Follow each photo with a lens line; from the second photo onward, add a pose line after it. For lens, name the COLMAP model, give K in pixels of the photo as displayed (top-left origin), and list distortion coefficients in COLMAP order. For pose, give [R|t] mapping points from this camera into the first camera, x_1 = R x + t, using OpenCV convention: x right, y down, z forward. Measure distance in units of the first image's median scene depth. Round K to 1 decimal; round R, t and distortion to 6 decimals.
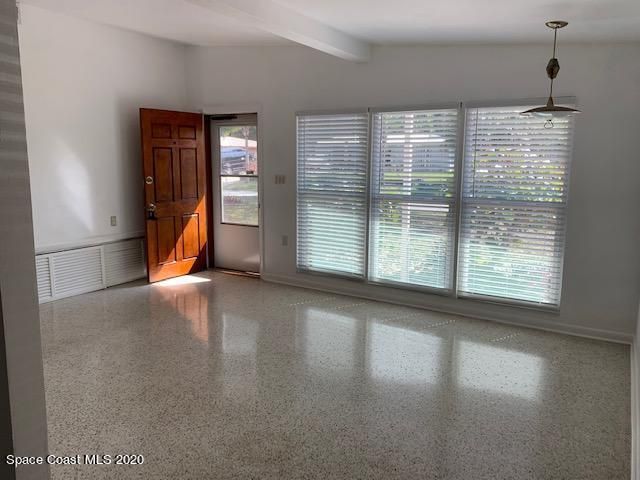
lens RADIAL K [[491.0, 0, 320.0], [0, 491.0, 240.0], [0, 0, 1]] dist [0.002179, 0.000960]
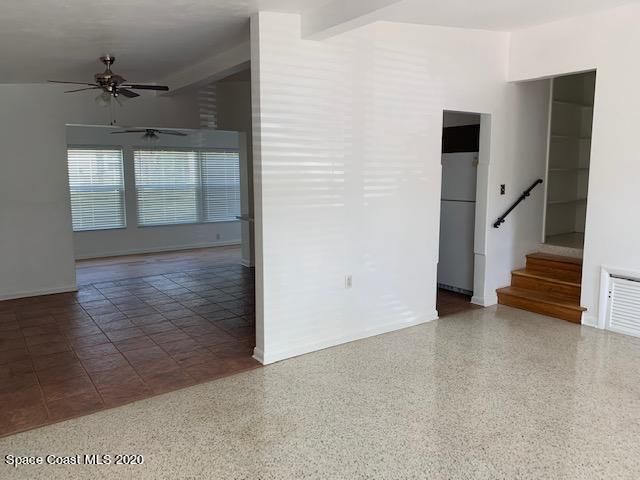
lens RADIAL K [[491.0, 0, 320.0], [0, 491.0, 240.0], [0, 0, 1]] dist [0.002179, 0.000960]
pose [[-0.379232, 0.140896, -0.914512, 0.784461], [-0.149852, 0.965940, 0.210960, -0.255766], [0.913087, 0.217044, -0.345202, 1.318488]]
